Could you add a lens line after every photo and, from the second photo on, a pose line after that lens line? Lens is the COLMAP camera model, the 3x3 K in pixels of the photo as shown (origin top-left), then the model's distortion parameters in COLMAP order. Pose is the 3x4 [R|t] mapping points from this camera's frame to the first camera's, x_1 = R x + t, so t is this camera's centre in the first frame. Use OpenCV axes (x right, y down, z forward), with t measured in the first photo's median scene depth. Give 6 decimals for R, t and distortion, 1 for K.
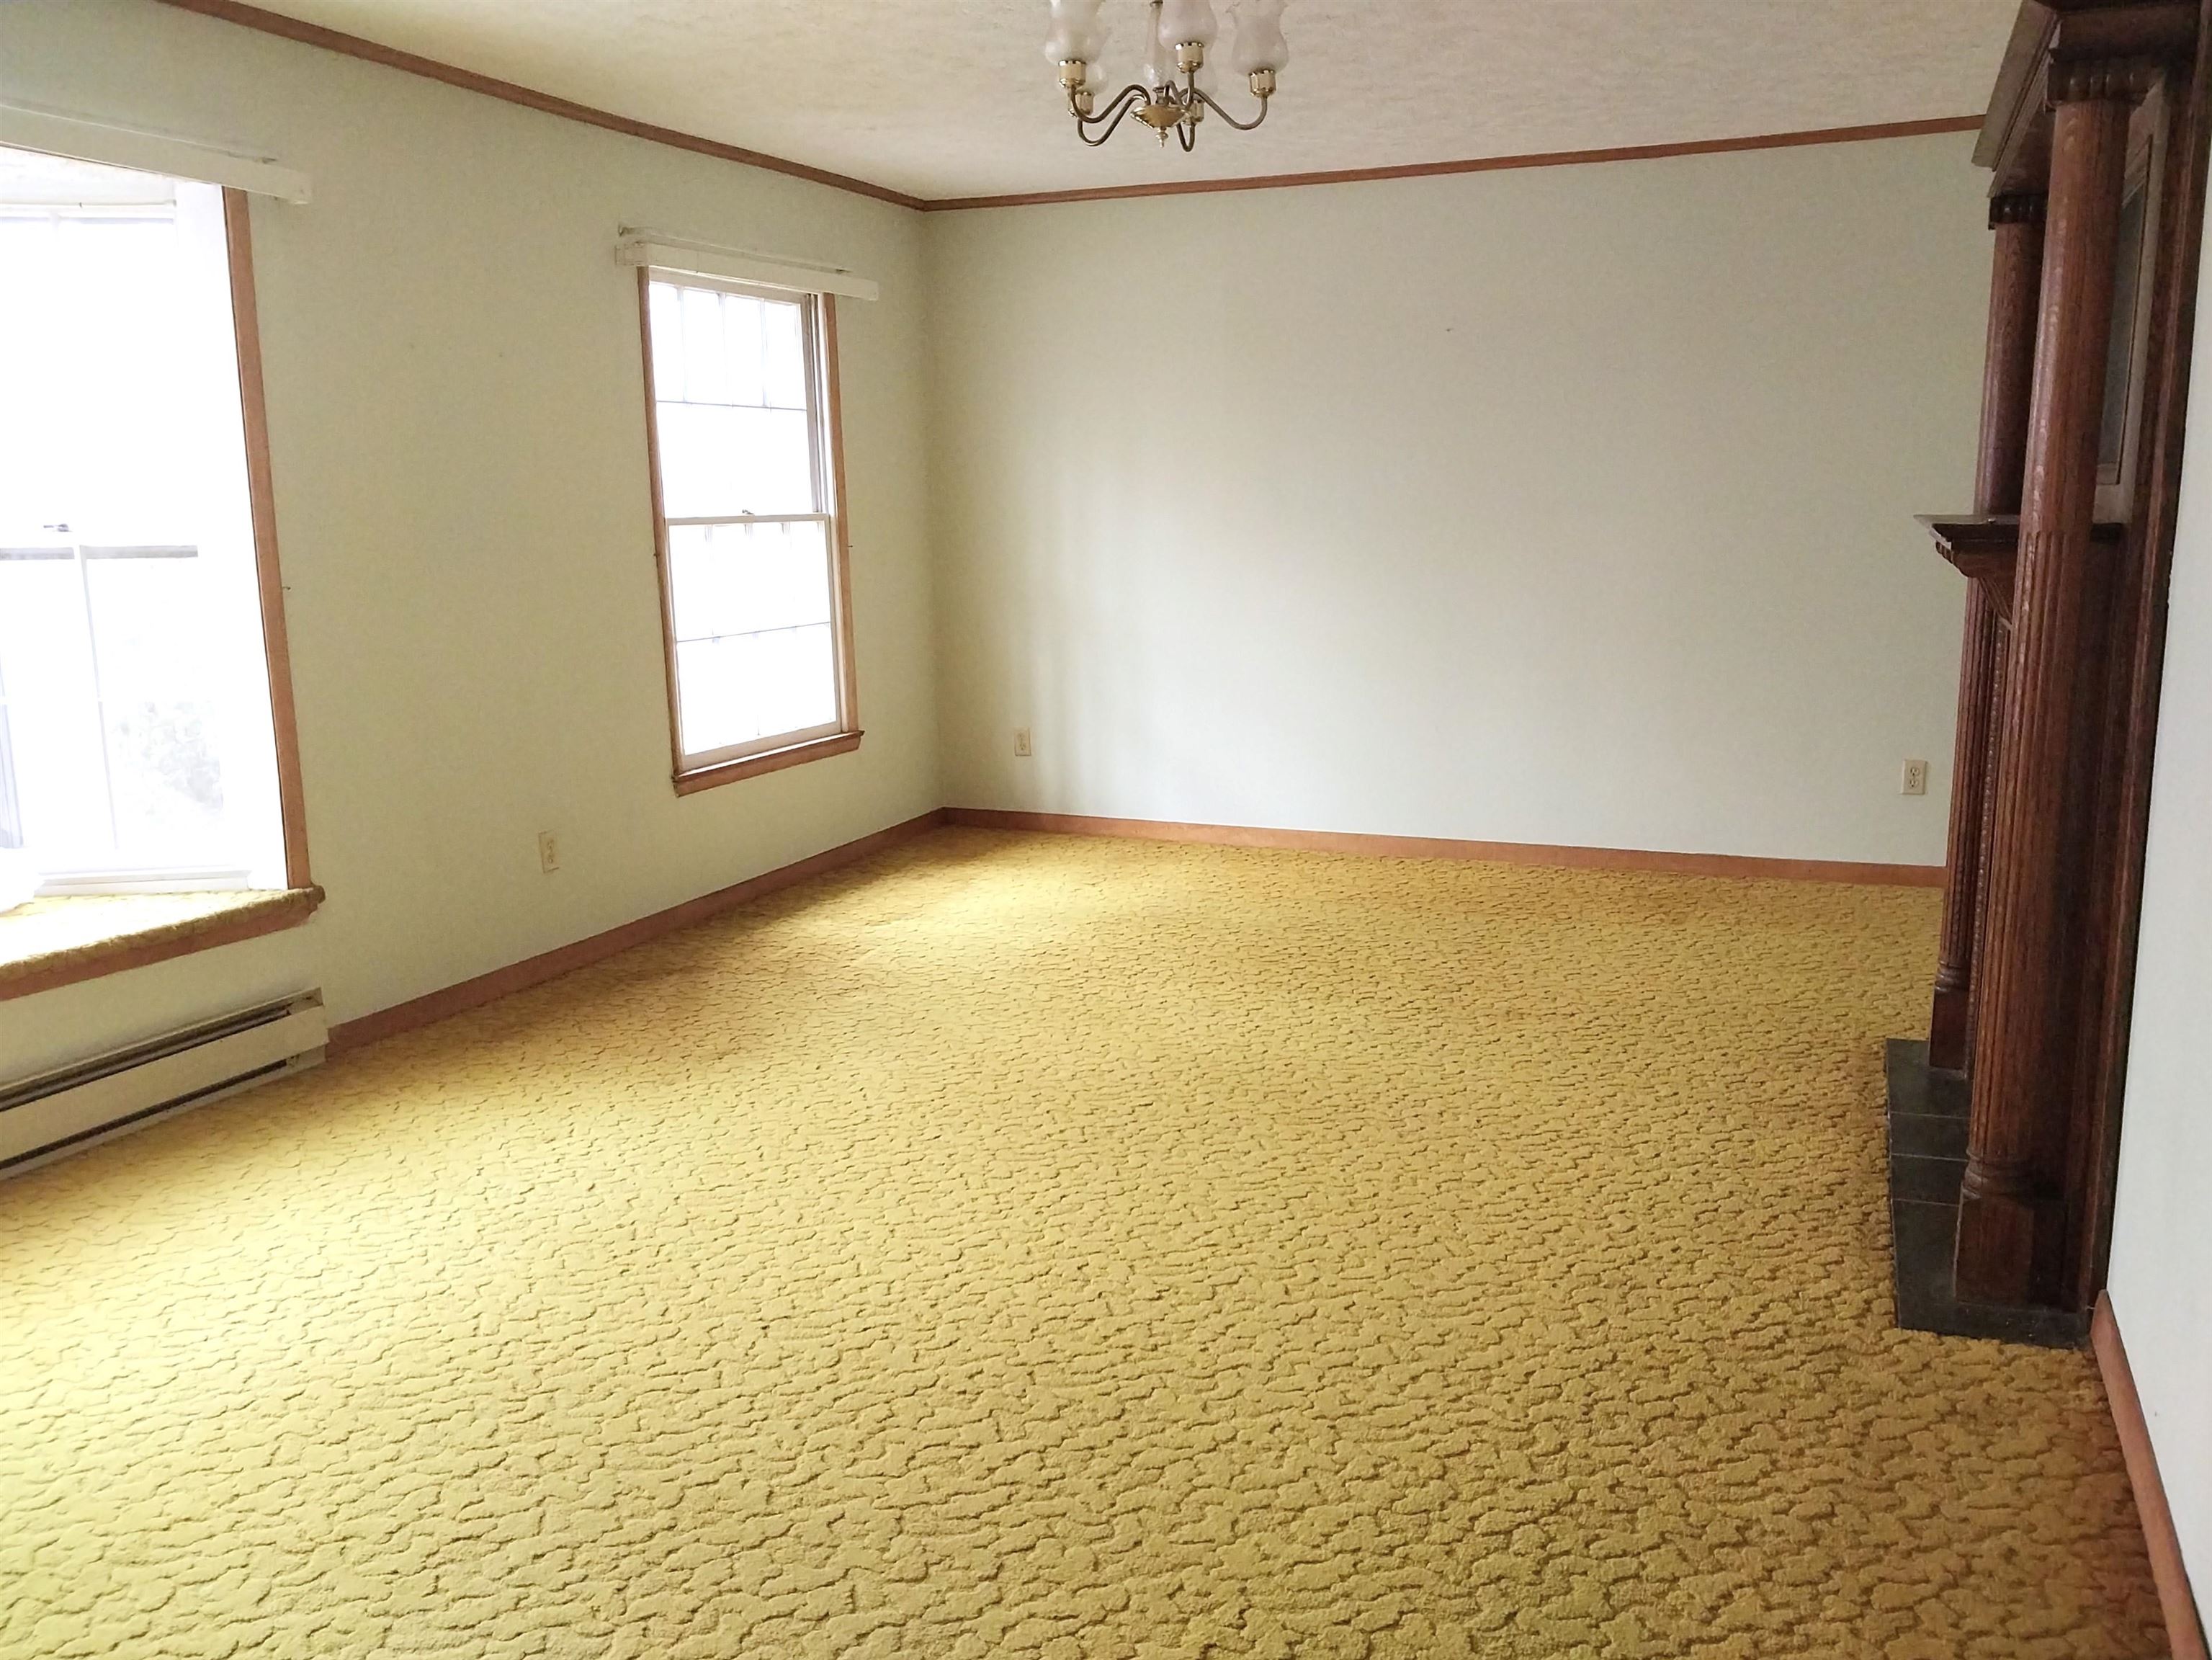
lens RADIAL K [[1841.1, 0, 1106.0], [0, 1841.1, 830.0], [0, 0, 1]] dist [-0.013984, 0.004977]
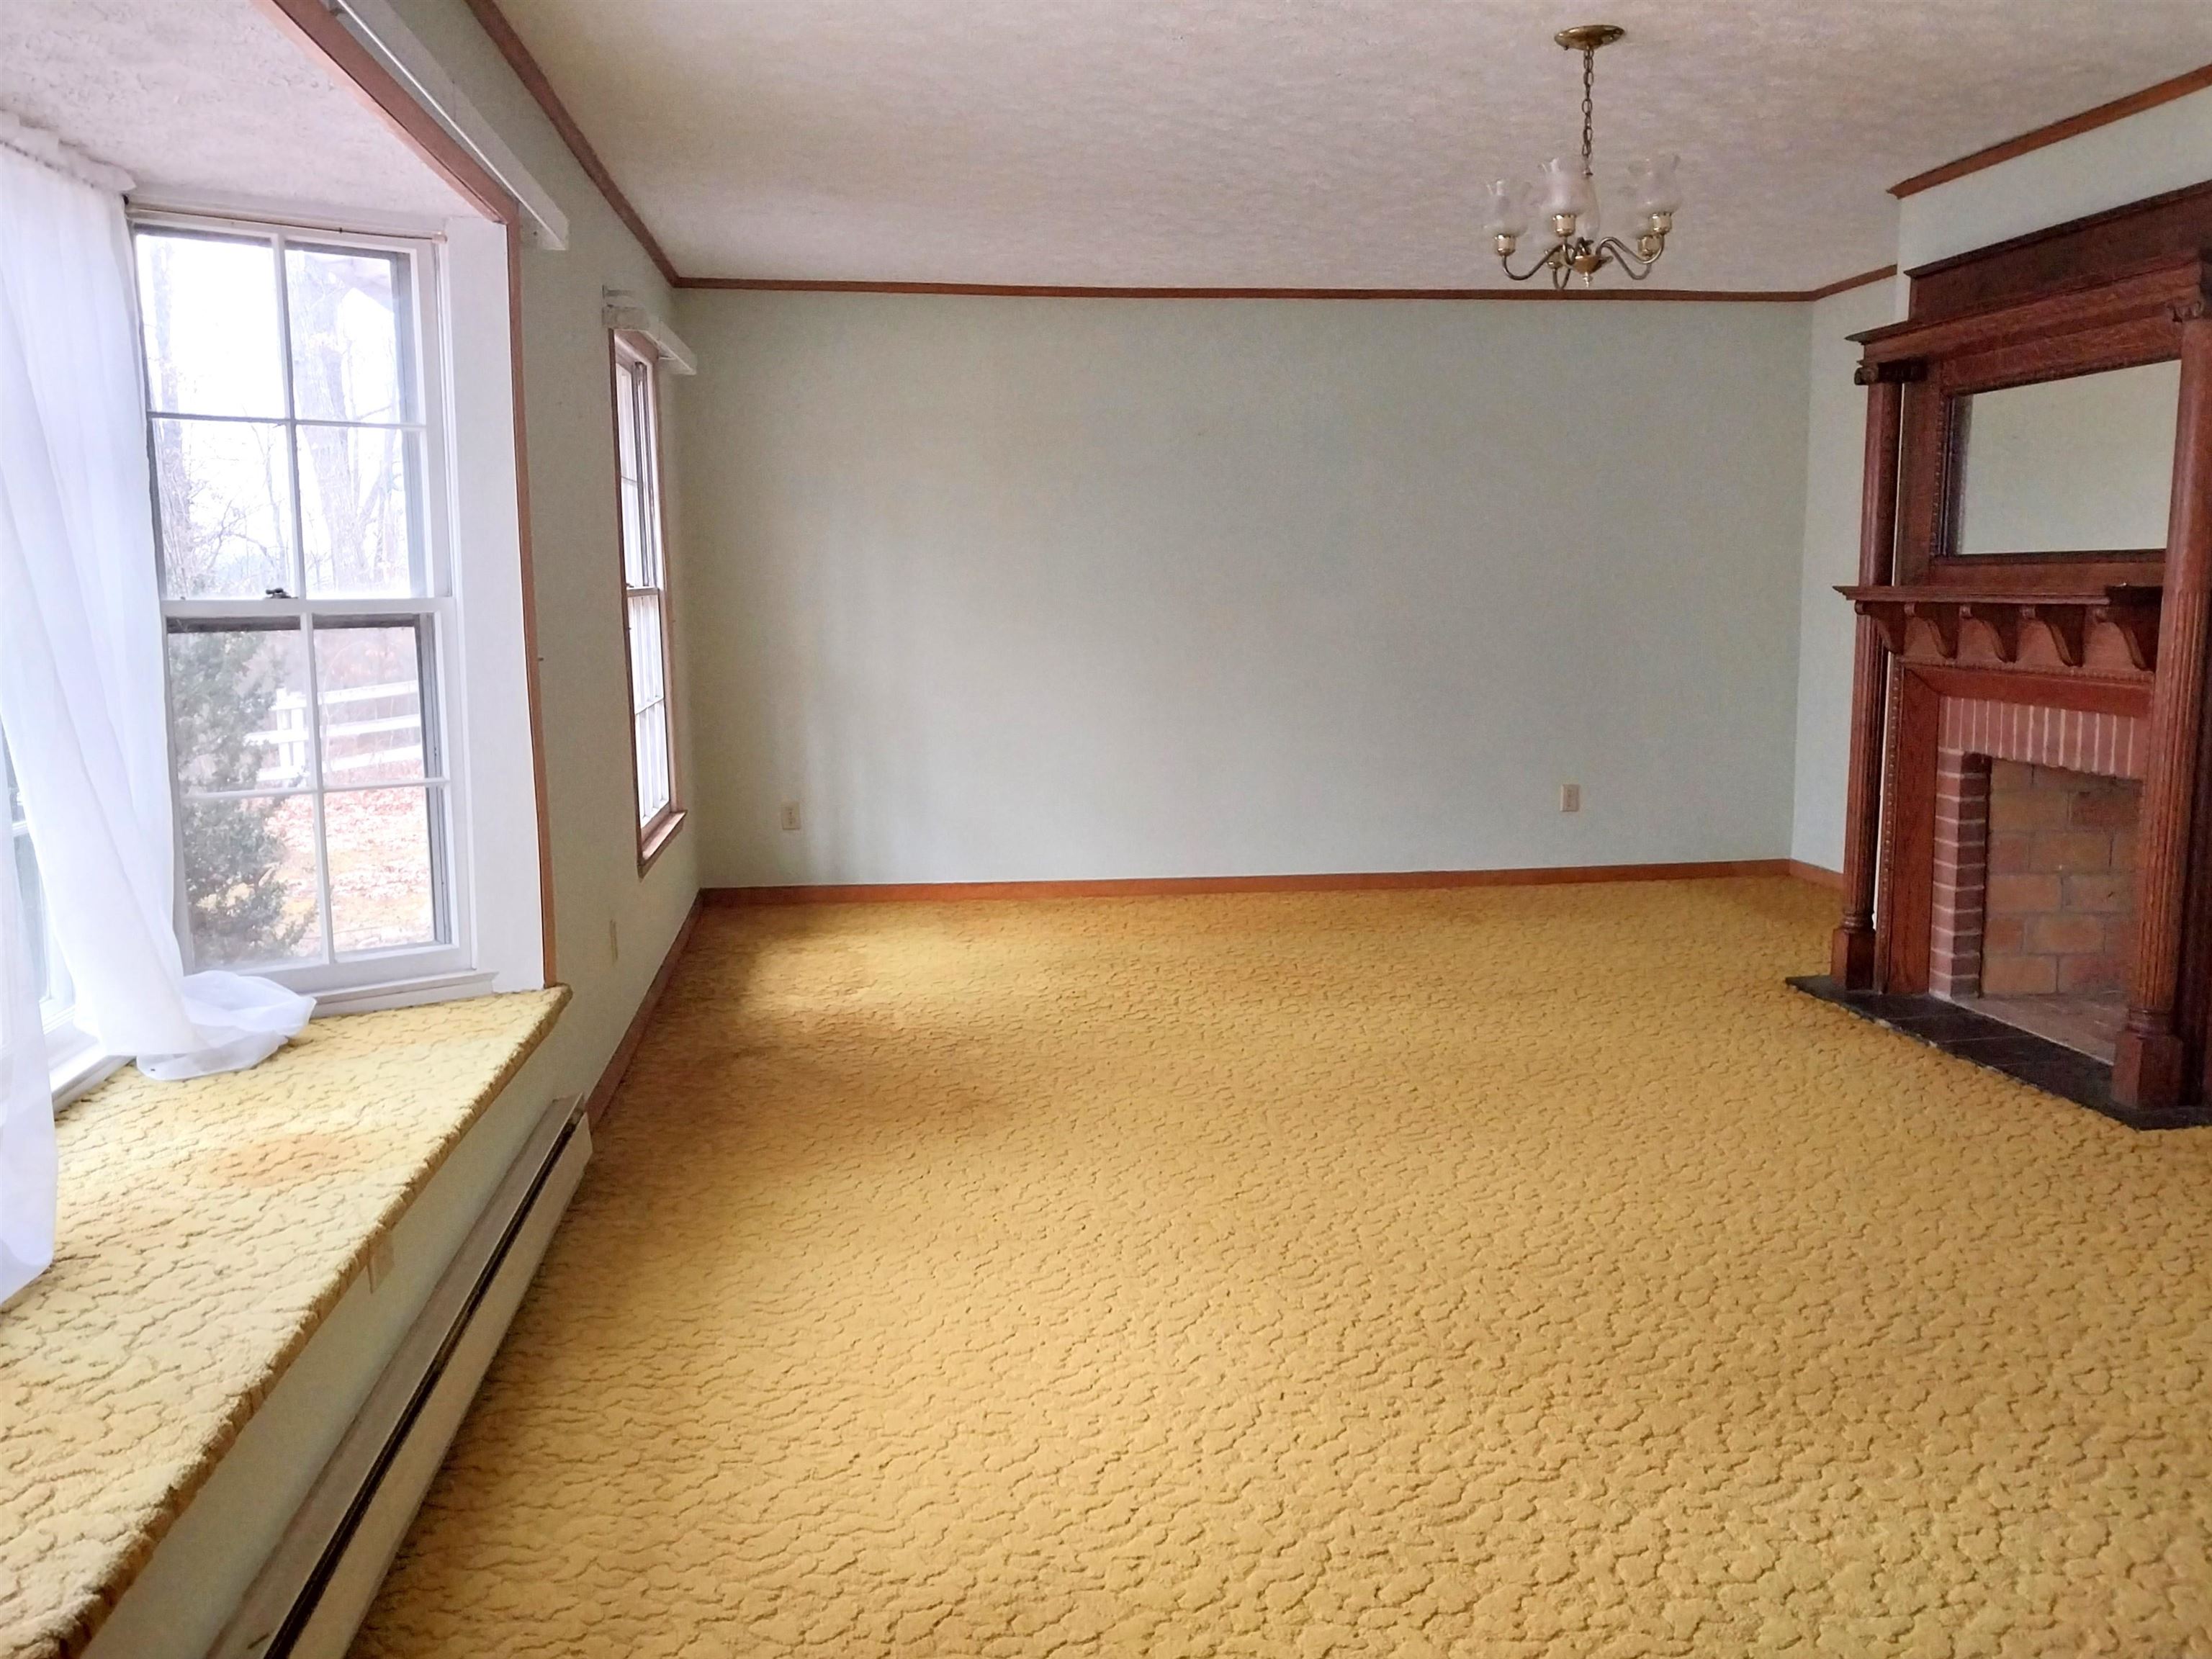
lens RADIAL K [[1840.8, 0, 1106.0], [0, 1840.8, 829.5], [0, 0, 1]] dist [-0.013984, 0.004977]
pose [[0.872303, -0.058668, 0.485433, -0.655505], [0.081303, 0.996359, -0.025681, -0.000068], [-0.482158, 0.061869, 0.873897, 0.064794]]
